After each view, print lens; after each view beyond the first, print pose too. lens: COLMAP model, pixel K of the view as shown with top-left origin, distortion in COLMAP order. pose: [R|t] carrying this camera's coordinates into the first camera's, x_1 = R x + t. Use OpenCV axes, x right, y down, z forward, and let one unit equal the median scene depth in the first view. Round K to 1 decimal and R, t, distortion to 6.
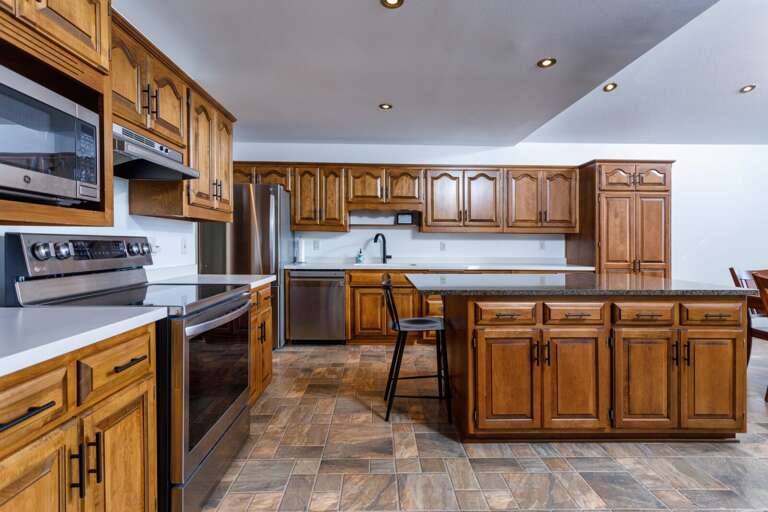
lens RADIAL K [[342.0, 0, 382.9], [0, 342.0, 241.8], [0, 0, 1]] dist [0.000926, 0.000241]
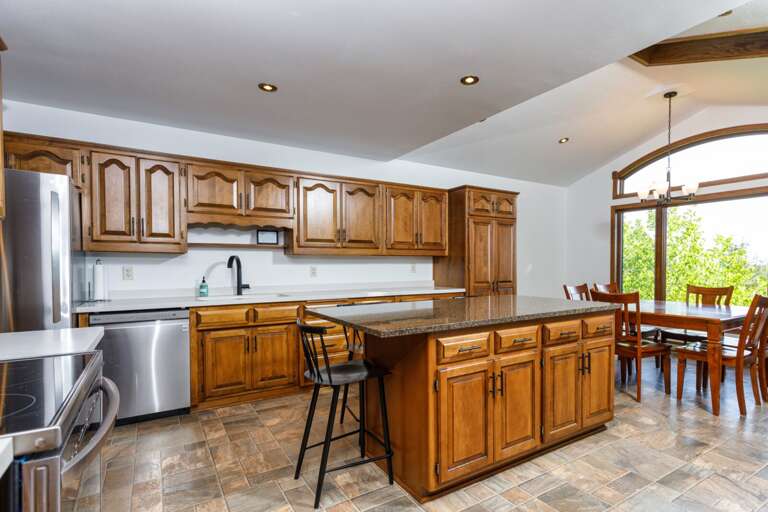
lens RADIAL K [[379.5, 0, 384.9], [0, 379.5, 267.6], [0, 0, 1]] dist [-0.000198, 0.000178]
pose [[0.857744, -0.015192, 0.513853, -0.171450], [0.008417, 0.999844, 0.015512, -0.009599], [-0.514009, -0.008980, 0.857738, 0.129532]]
